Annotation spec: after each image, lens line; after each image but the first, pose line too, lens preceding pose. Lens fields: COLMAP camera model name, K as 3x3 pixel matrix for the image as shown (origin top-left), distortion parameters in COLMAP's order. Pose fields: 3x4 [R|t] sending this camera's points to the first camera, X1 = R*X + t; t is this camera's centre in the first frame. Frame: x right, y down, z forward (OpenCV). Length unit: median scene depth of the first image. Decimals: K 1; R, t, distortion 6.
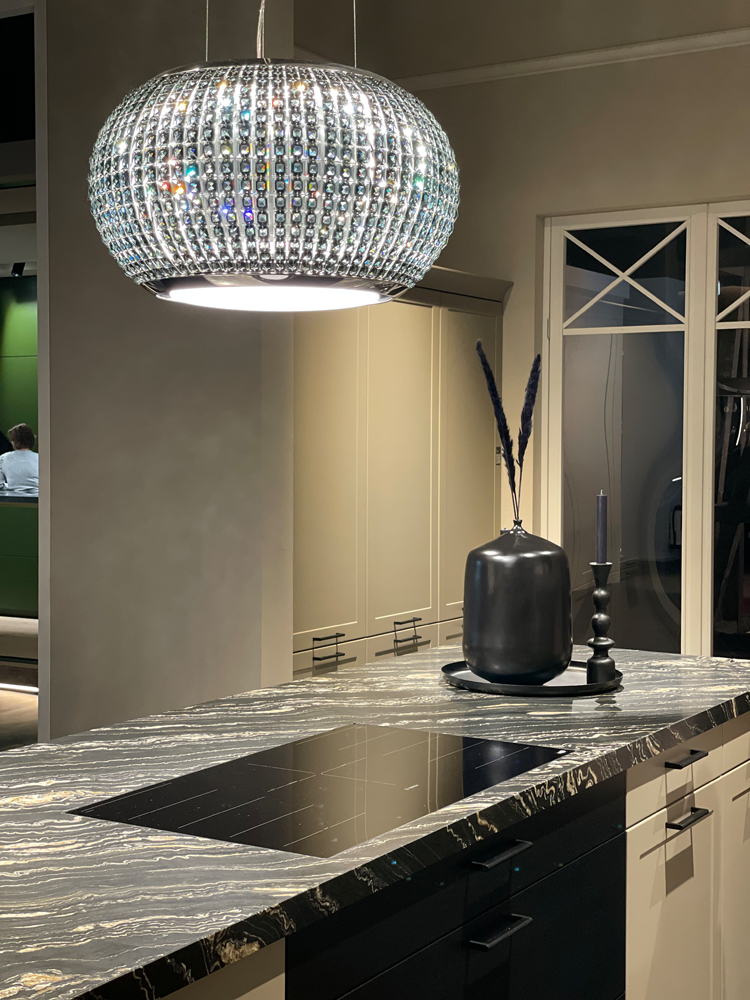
lens RADIAL K [[1509.4, 0, 368.8], [0, 1509.4, 503.8], [0, 0, 1]] dist [0.106731, 0.000000]
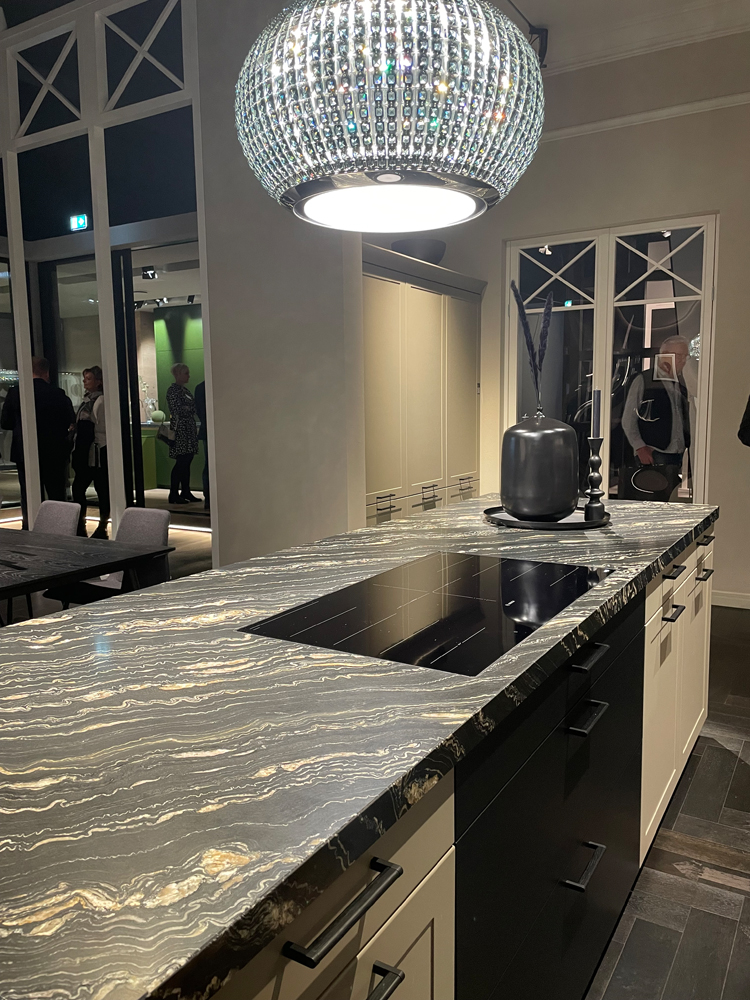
lens RADIAL K [[762.7, 0, 377.0], [0, 762.7, 507.9], [0, 0, 1]] dist [0.088834, -0.117190]
pose [[0.999878, -0.015631, 0.000518, -0.081709], [0.015509, 0.995292, 0.095668, 0.046917], [-0.002011, -0.095648, 0.995413, 0.380391]]
